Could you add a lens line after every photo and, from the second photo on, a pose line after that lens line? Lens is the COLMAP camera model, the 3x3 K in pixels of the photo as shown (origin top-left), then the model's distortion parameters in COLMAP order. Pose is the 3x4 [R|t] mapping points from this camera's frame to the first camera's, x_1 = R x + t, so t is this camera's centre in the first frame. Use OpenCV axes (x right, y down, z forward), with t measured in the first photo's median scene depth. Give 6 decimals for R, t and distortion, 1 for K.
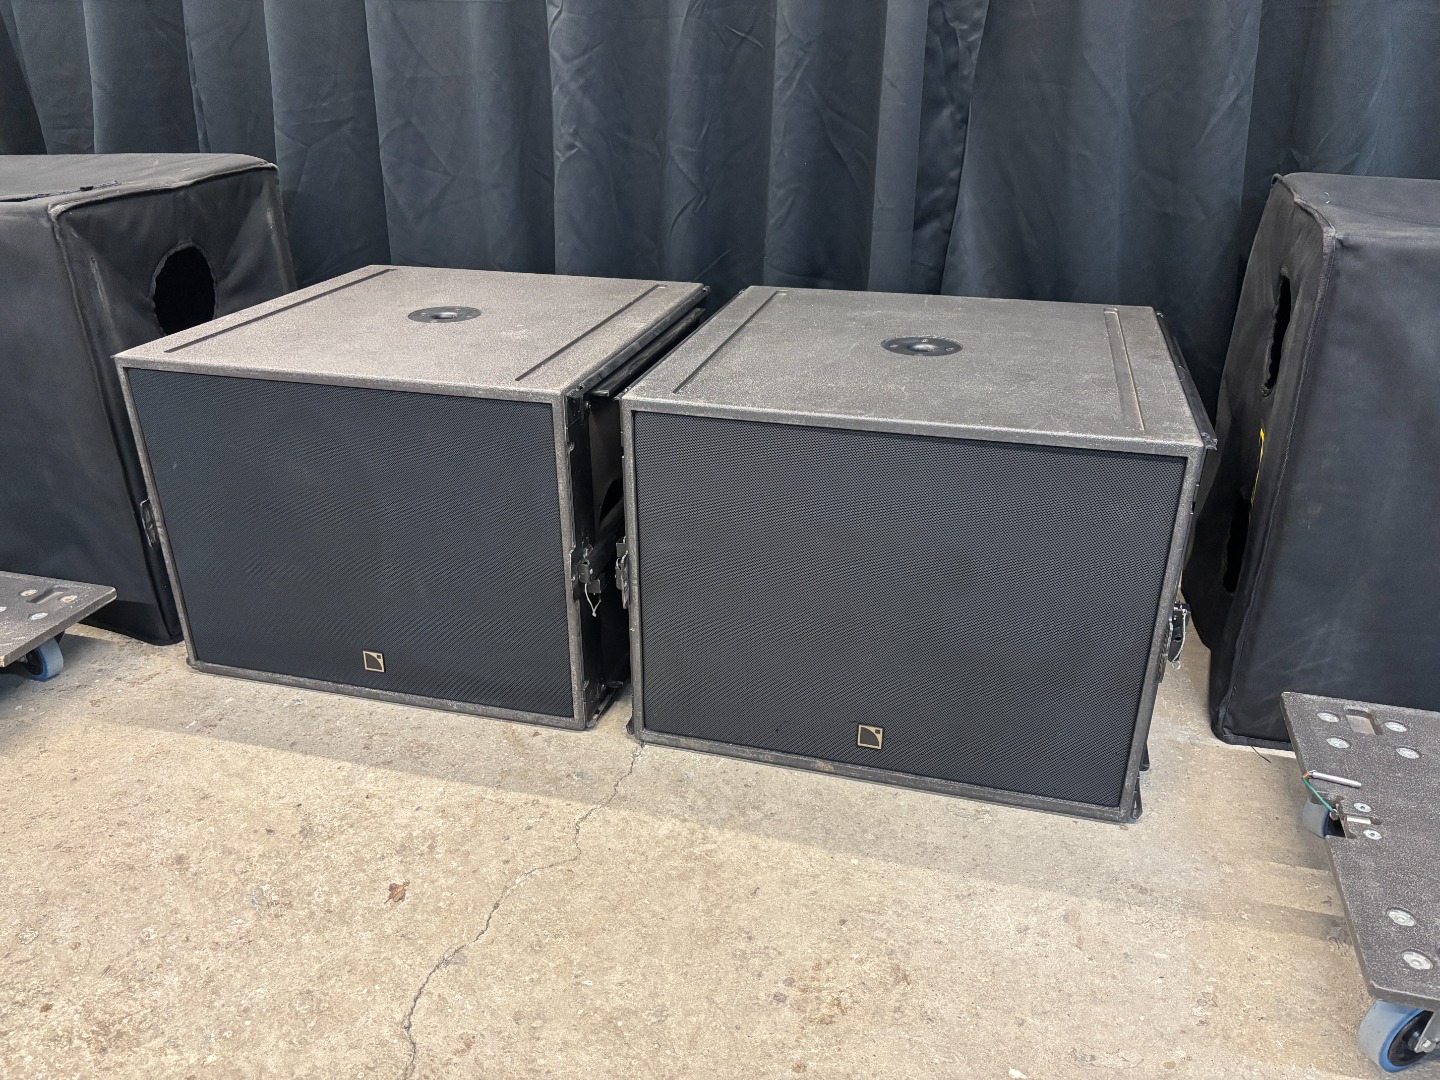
lens RADIAL K [[1105.6, 0, 709.3], [0, 1105.6, 543.7], [0, 0, 1]] dist [0.030465, -0.033548]
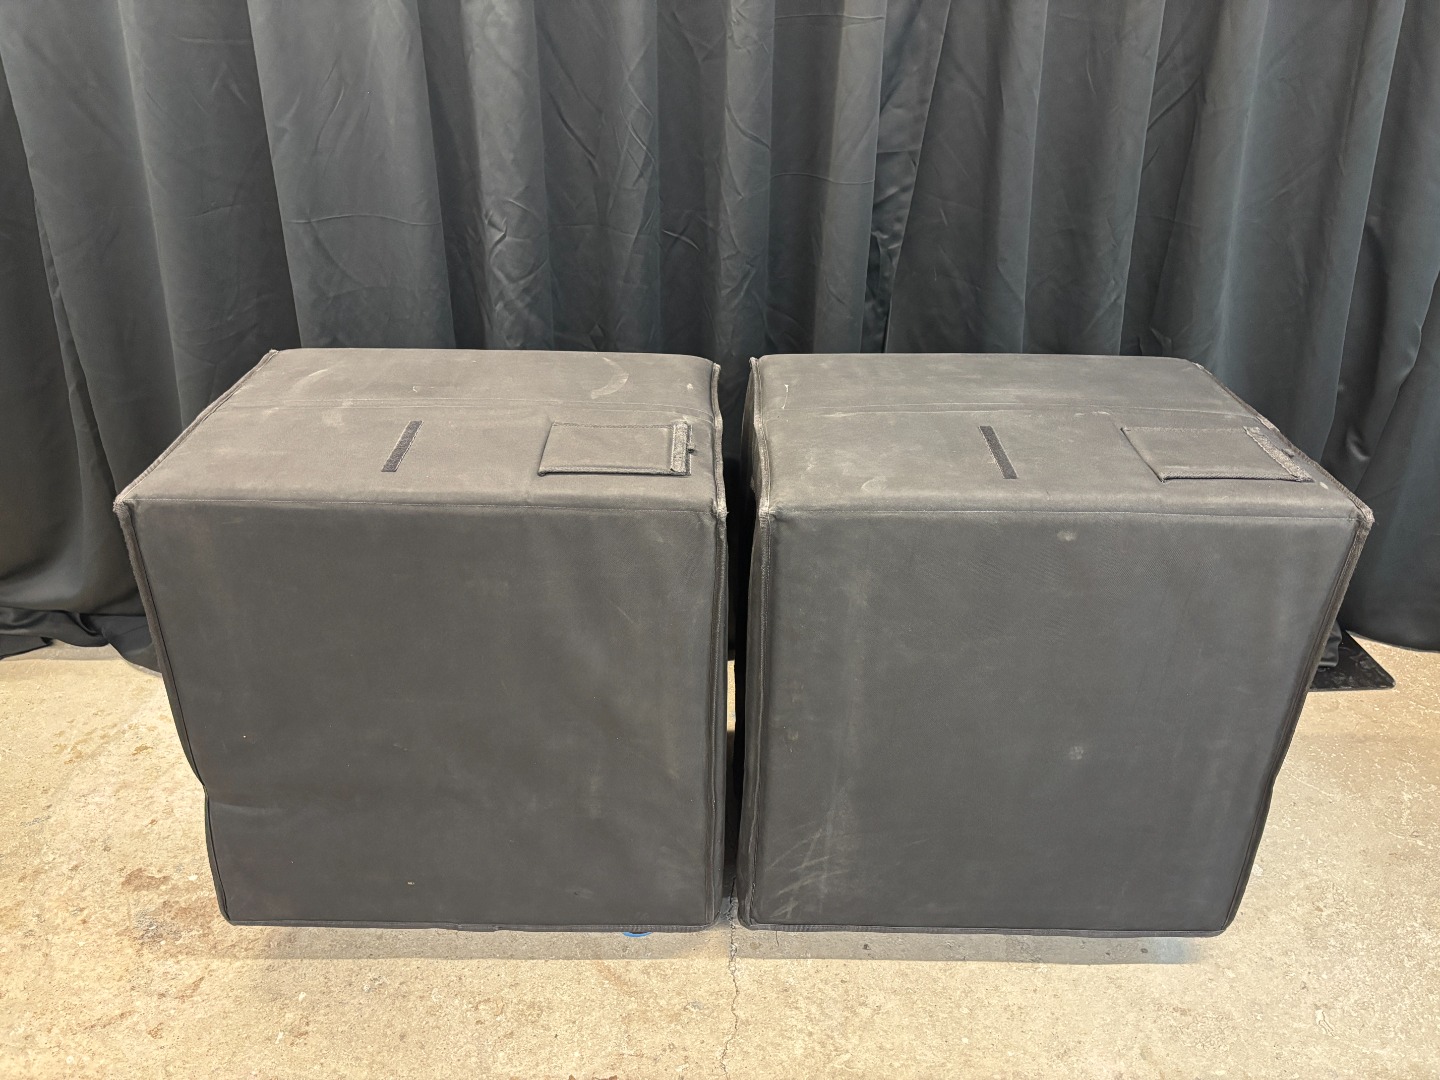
lens RADIAL K [[1105.6, 0, 712.5], [0, 1105.6, 549.3], [0, 0, 1]] dist [0.030465, -0.033548]
pose [[0.951779, -0.134086, 0.275930, -0.335890], [0.115599, 0.989882, 0.082283, -0.316748], [-0.284172, -0.046418, 0.957649, -0.027001]]
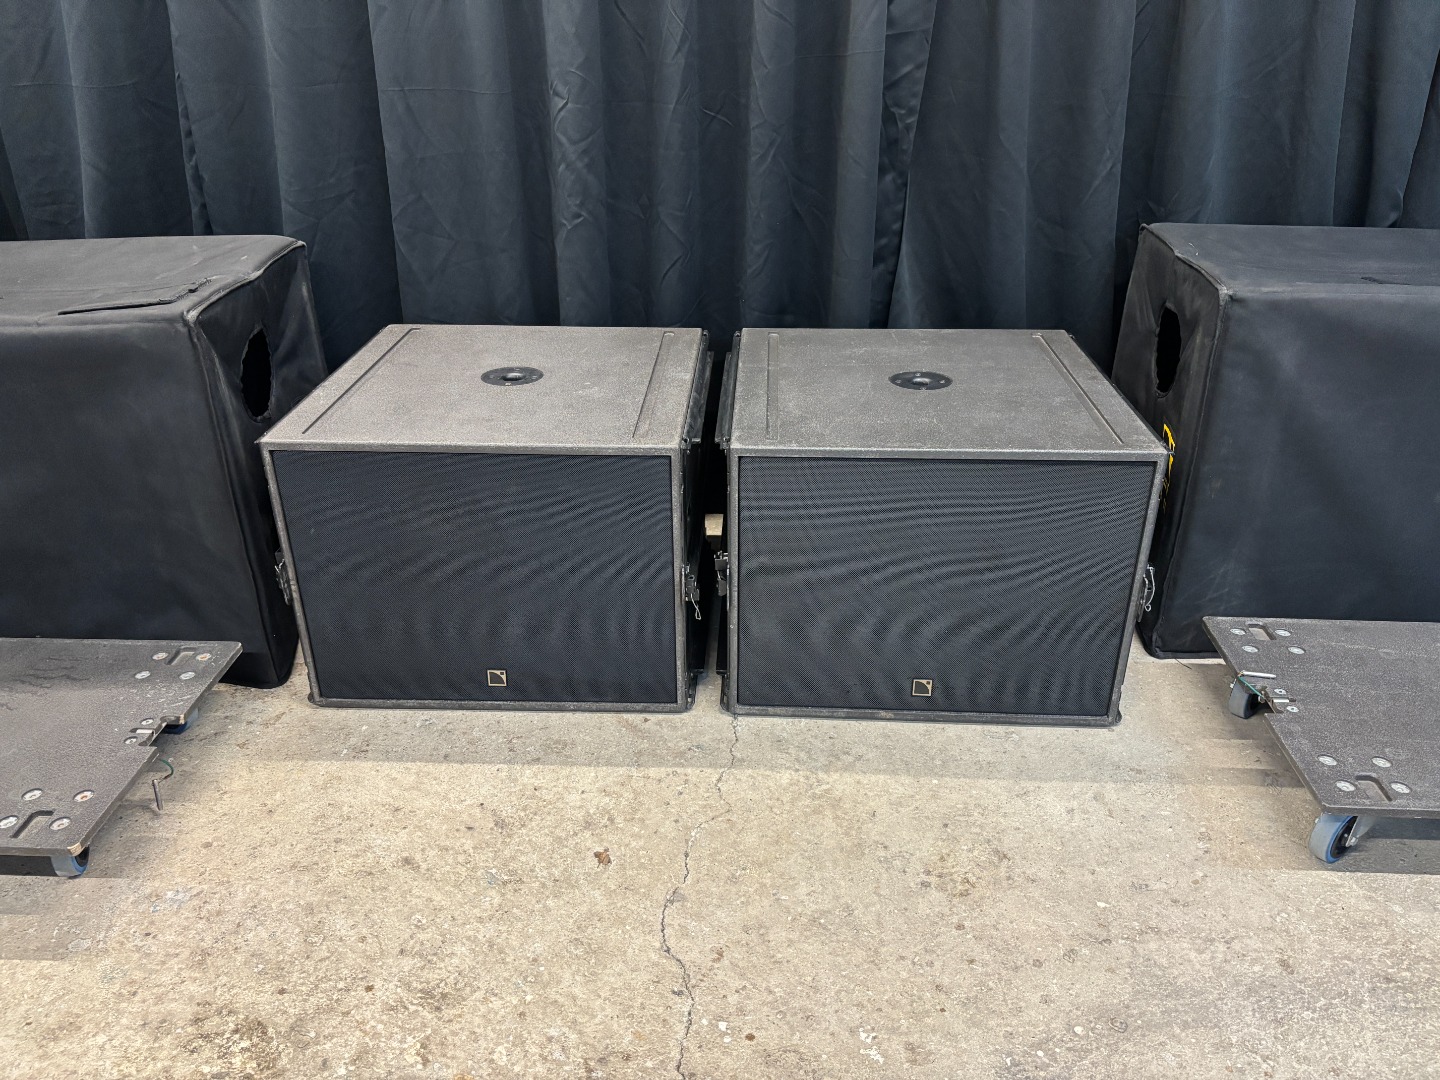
lens RADIAL K [[1105.6, 0, 713.7], [0, 1105.6, 540.6], [0, 0, 1]] dist [0.030465, -0.033548]
pose [[0.974839, -0.100774, 0.198829, -0.318291], [0.095085, 0.994744, 0.037982, -0.066372], [-0.201612, -0.018120, 0.979298, -0.209322]]
